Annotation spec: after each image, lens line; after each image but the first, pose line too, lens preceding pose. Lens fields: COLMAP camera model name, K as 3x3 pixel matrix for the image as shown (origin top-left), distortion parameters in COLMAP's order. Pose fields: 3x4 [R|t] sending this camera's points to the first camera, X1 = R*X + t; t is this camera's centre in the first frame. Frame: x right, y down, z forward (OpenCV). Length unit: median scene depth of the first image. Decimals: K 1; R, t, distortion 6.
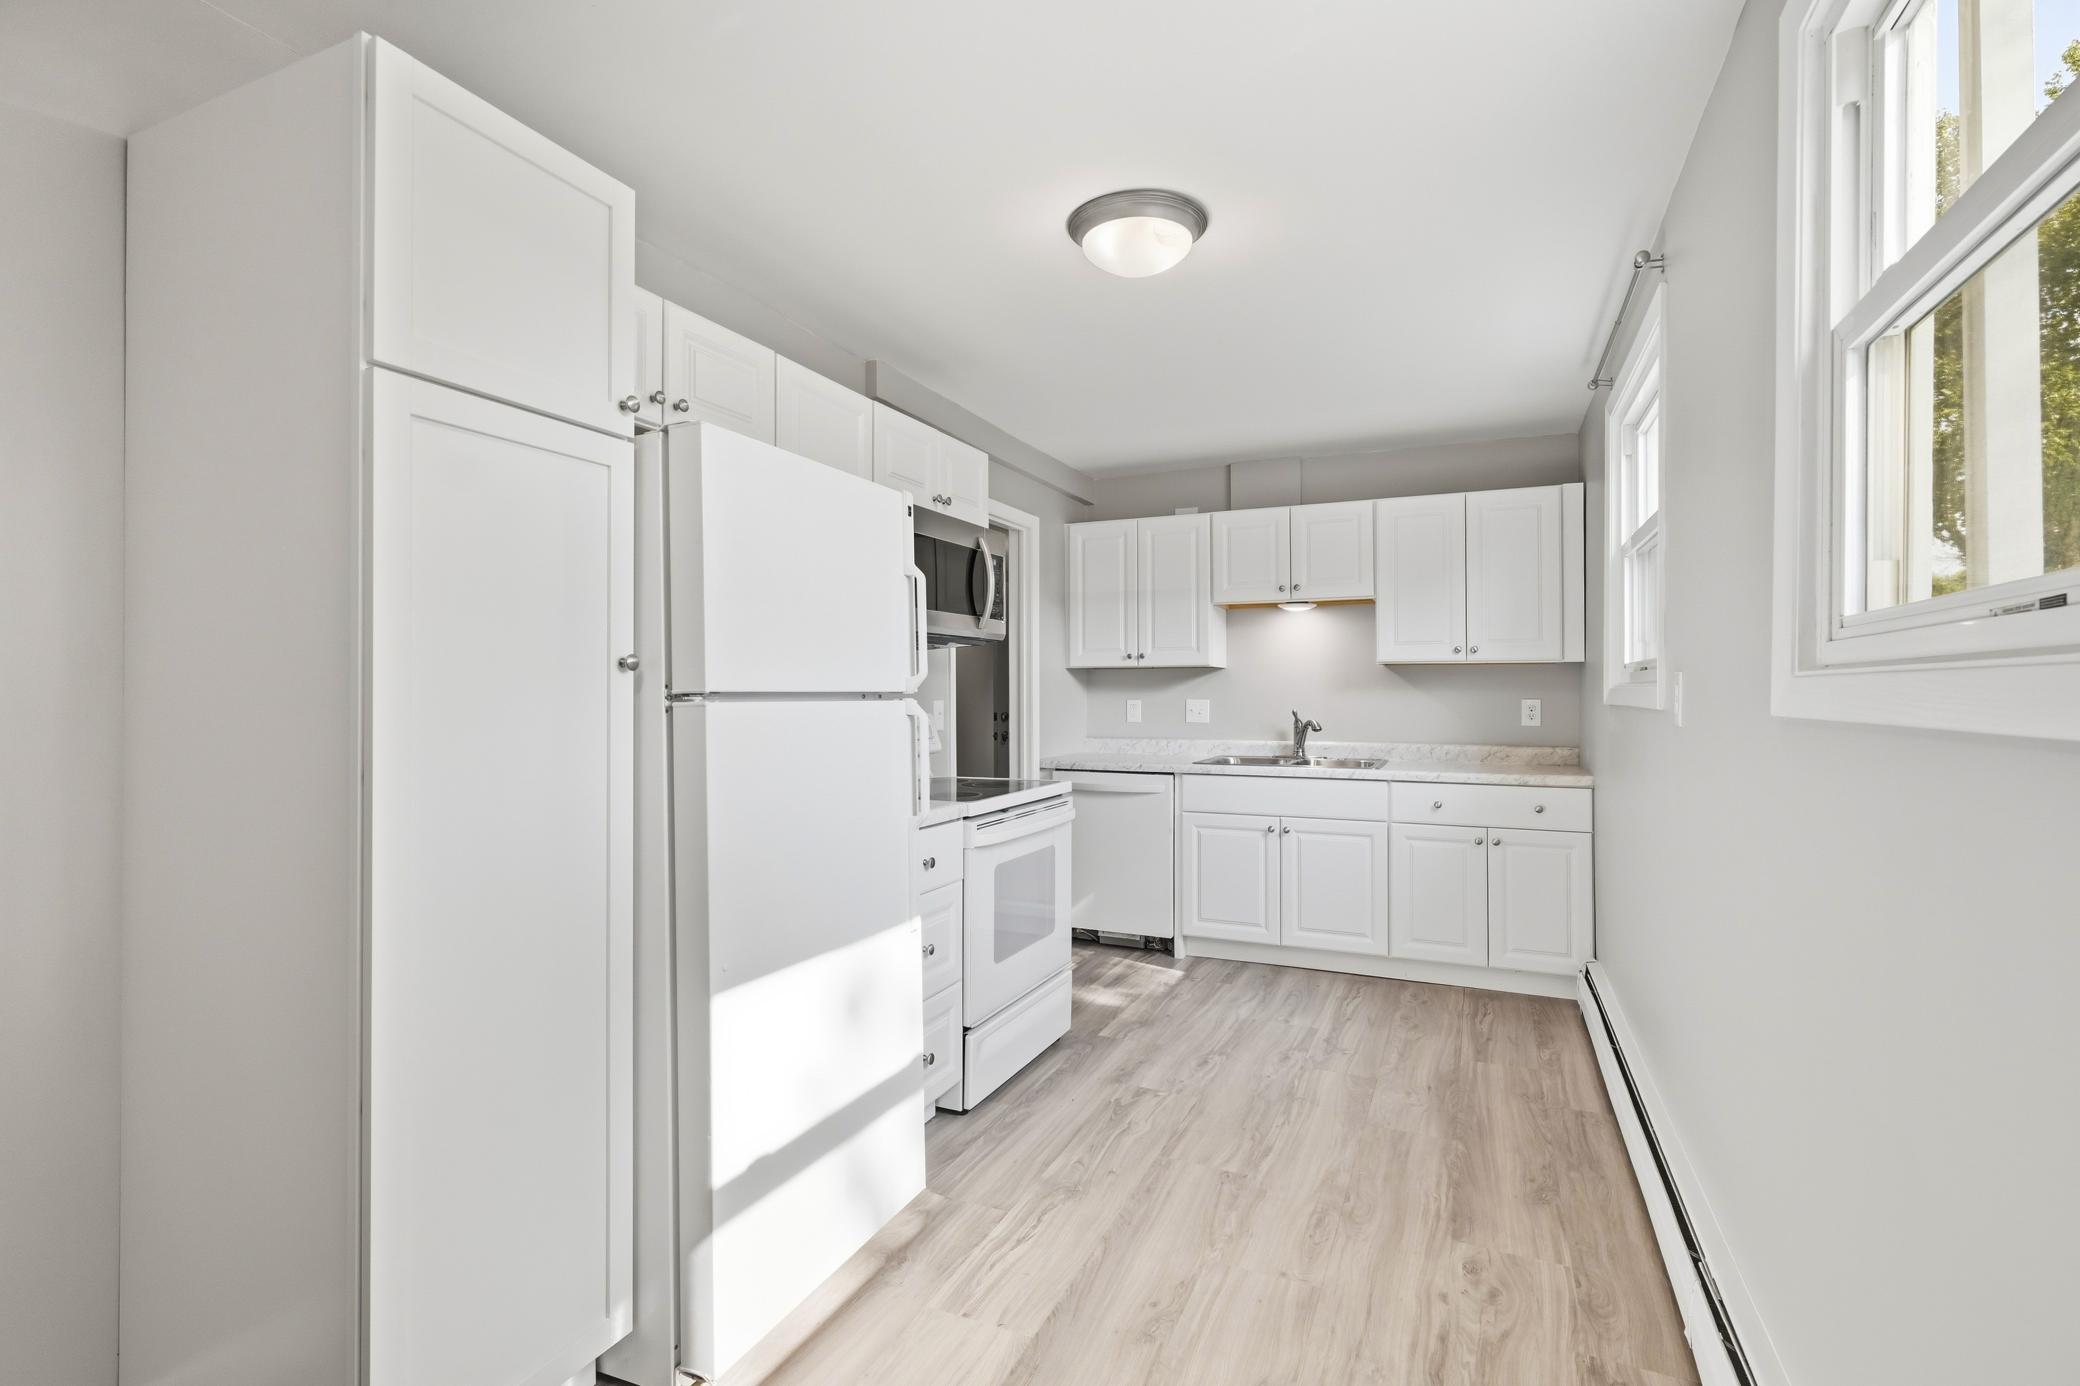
lens RADIAL K [[894.0, 0, 1045.8], [0, 894.0, 691.6], [0, 0, 1]] dist [-0.003144, -0.000149]
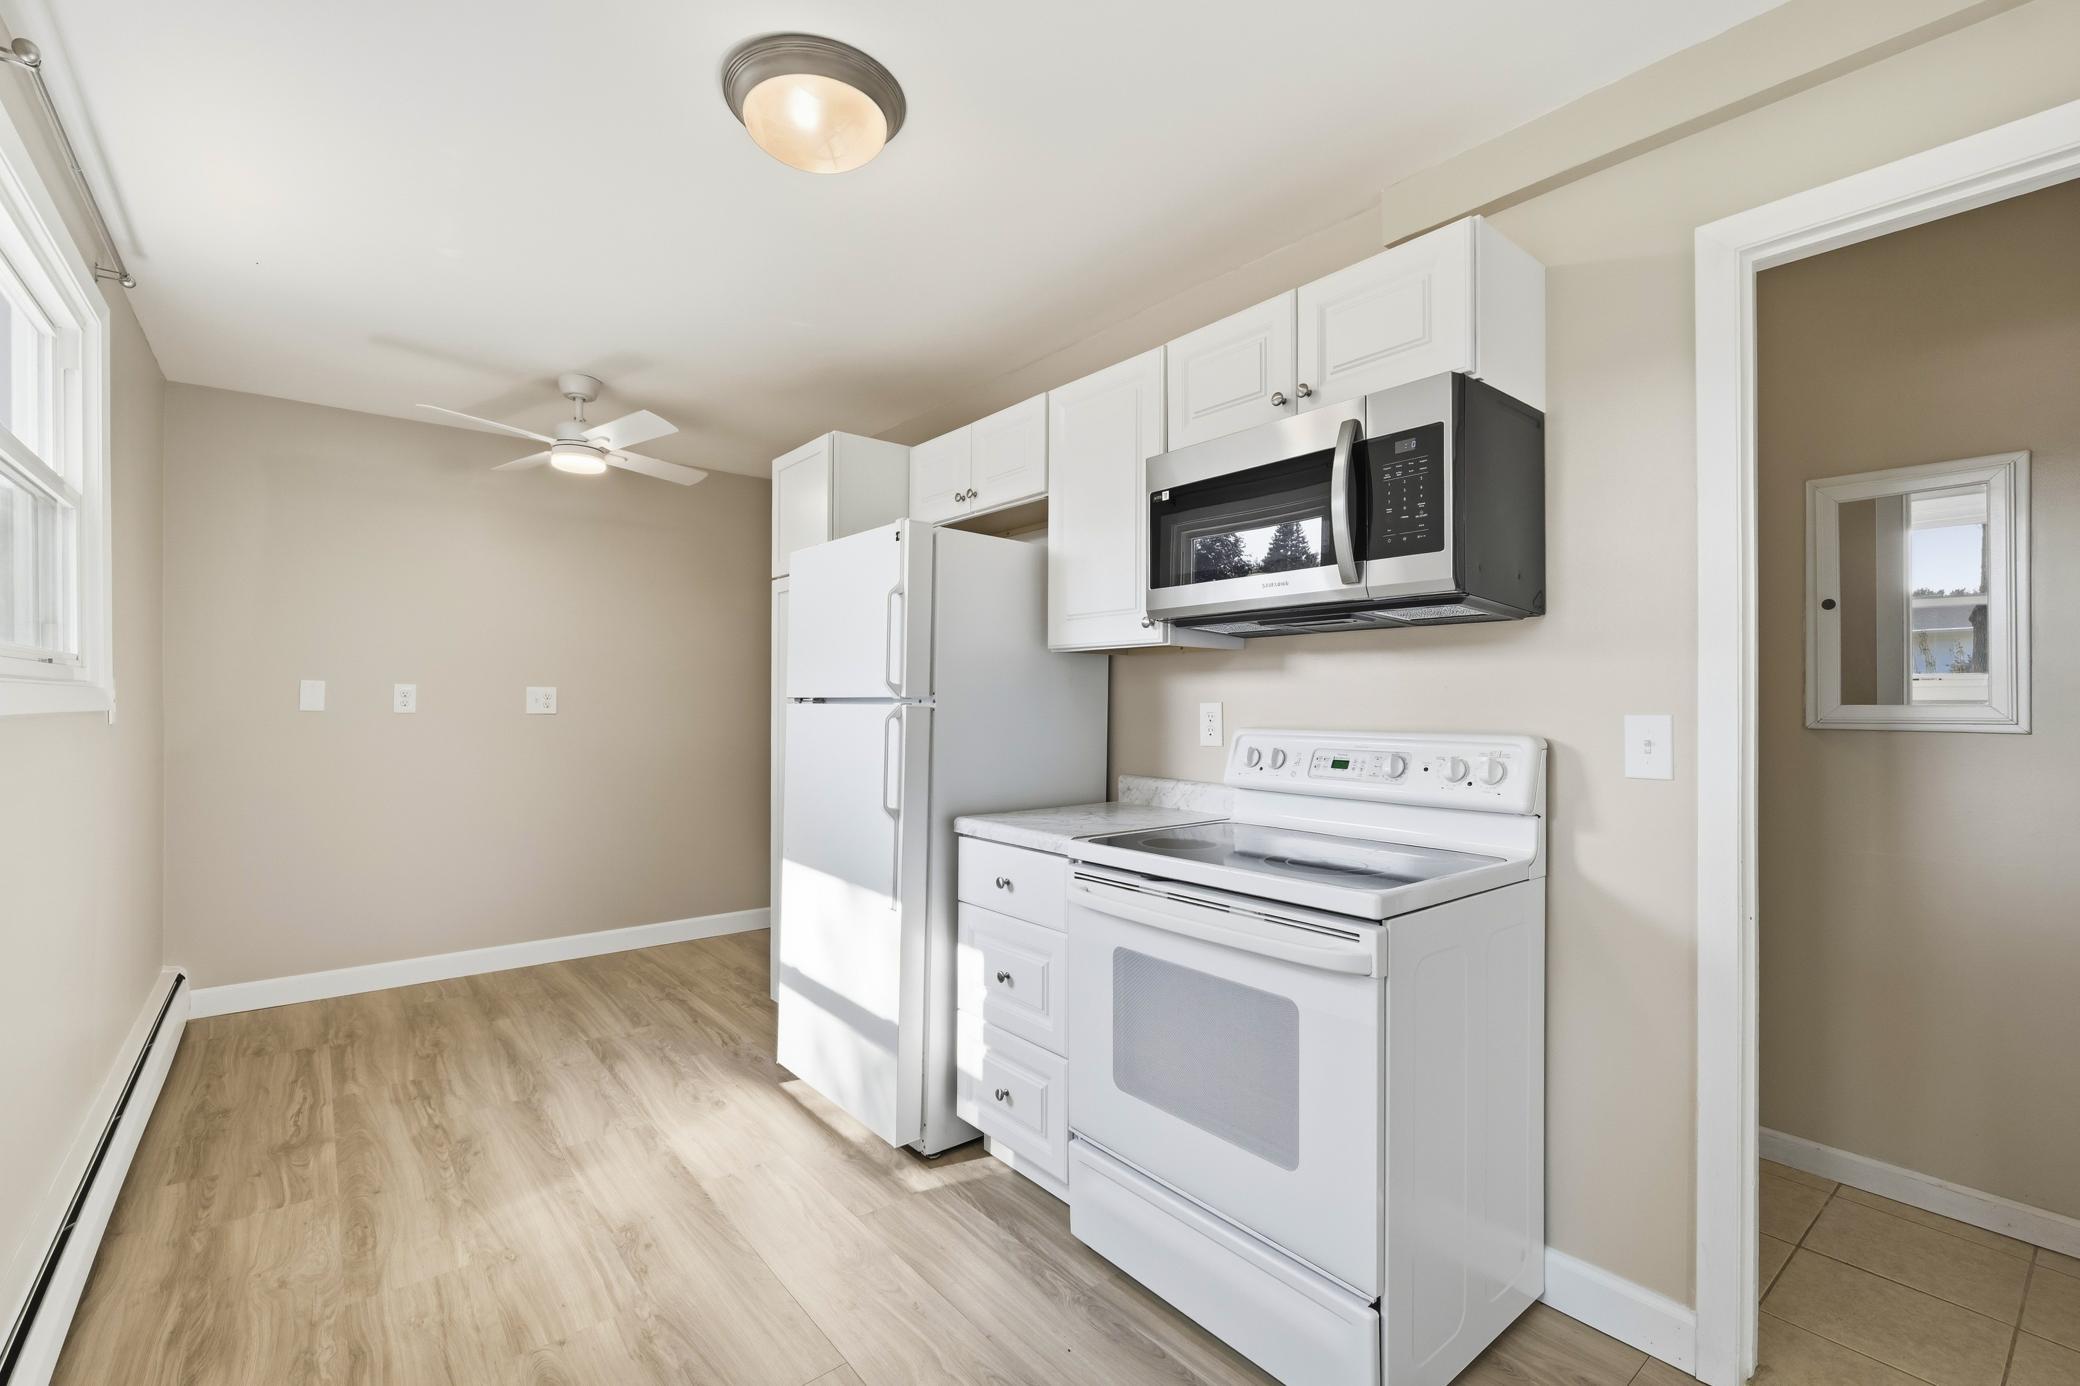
lens RADIAL K [[894.0, 0, 1044.8], [0, 894.0, 701.5], [0, 0, 1]] dist [-0.003144, -0.000149]
pose [[-0.417727, 0.003290, -0.908567, 0.895703], [0.002735, 0.999993, 0.002363, 0.004785], [0.908568, -0.001497, -0.417733, 1.856406]]
